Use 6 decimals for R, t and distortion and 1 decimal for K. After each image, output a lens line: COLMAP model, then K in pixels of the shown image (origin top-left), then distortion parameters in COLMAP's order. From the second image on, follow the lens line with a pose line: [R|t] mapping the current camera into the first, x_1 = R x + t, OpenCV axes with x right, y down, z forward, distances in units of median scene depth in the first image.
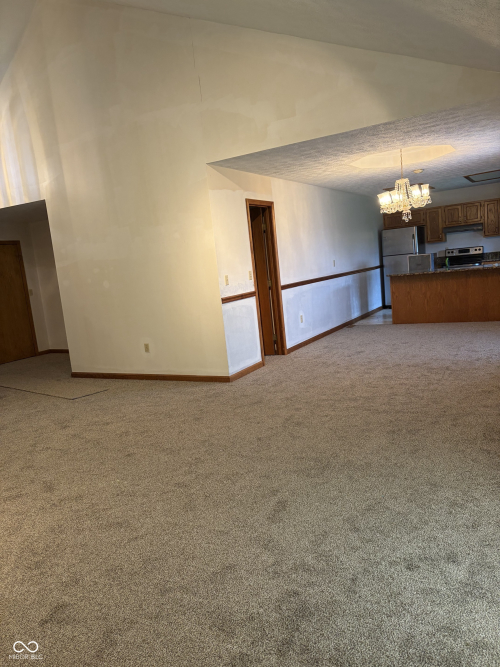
lens RADIAL K [[502.5, 0, 254.4], [0, 502.5, 340.5], [0, 0, 1]] dist [0.054084, -0.057043]
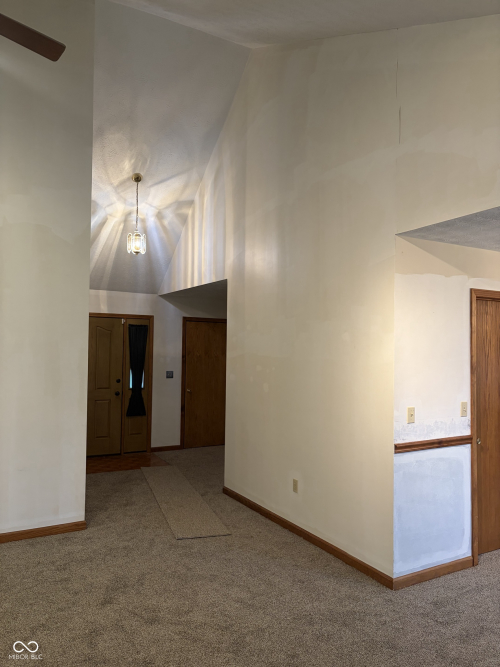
lens RADIAL K [[502.5, 0, 261.4], [0, 502.5, 335.7], [0, 0, 1]] dist [0.054084, -0.057043]
pose [[0.852767, 0.097745, -0.513064, 0.088064], [-0.178874, 0.977583, -0.111068, -0.103862], [0.490706, 0.186489, 0.851134, 0.336270]]
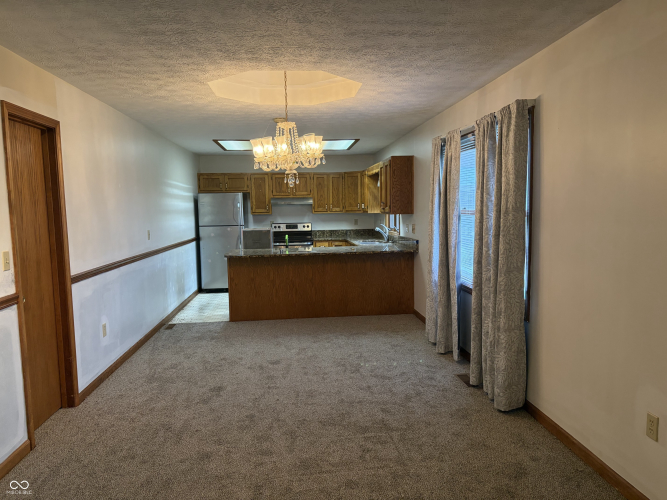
lens RADIAL K [[502.5, 0, 336.7], [0, 502.5, 253.7], [0, 0, 1]] dist [0.054084, -0.057043]
pose [[0.821839, 0.032513, 0.568791, -0.025415], [0.023613, 0.995569, -0.091026, -0.085687], [-0.569230, 0.088240, 0.817429, 0.437181]]
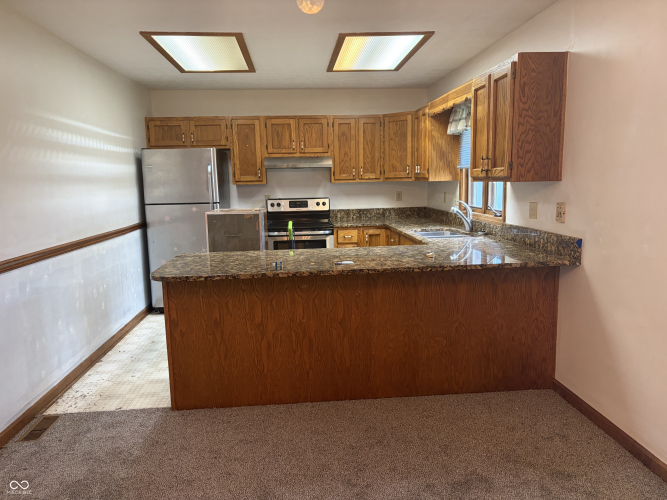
lens RADIAL K [[502.5, 0, 329.3], [0, 502.5, 251.7], [0, 0, 1]] dist [0.054084, -0.057043]
pose [[0.835115, 0.002059, 0.550071, 0.246286], [0.023484, 0.998948, -0.039394, -0.178479], [-0.549573, 0.045817, 0.834188, 0.920838]]
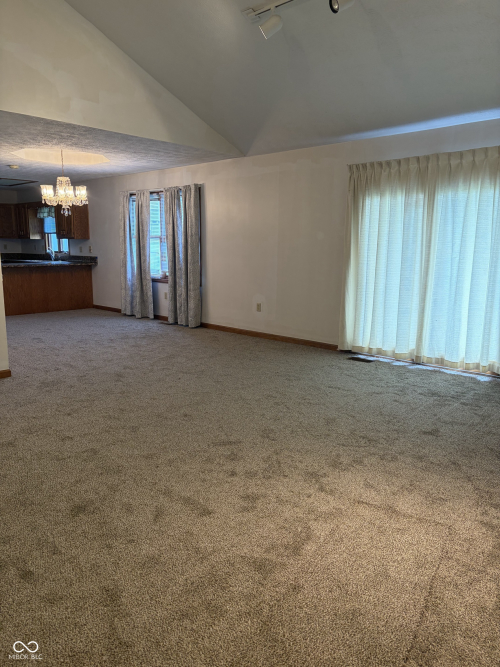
lens RADIAL K [[502.5, 0, 250.8], [0, 502.5, 336.8], [0, 0, 1]] dist [0.054084, -0.057043]
pose [[0.243563, -0.072758, 0.967152, -0.700951], [0.116785, 0.992127, 0.045226, 0.024598], [-0.962828, 0.101934, 0.250142, 0.367118]]
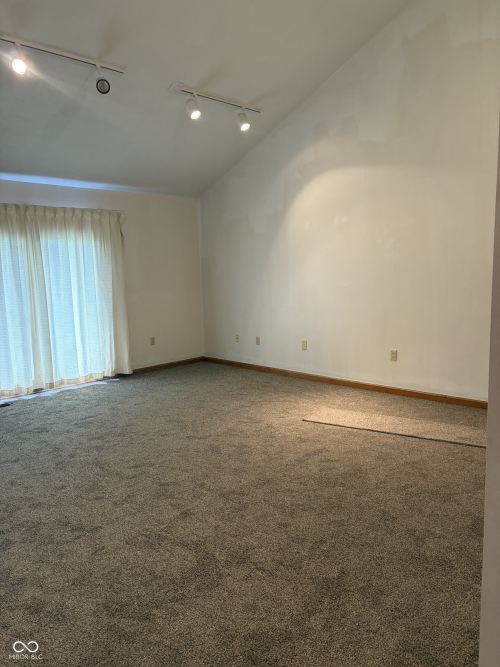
lens RADIAL K [[502.5, 0, 250.8], [0, 502.5, 333.8], [0, 0, 1]] dist [0.054084, -0.057043]
pose [[-0.956670, 0.091244, 0.276510, -0.445162], [0.162978, 0.954738, 0.248824, -0.130882], [-0.241291, 0.283107, -0.928240, 1.060922]]
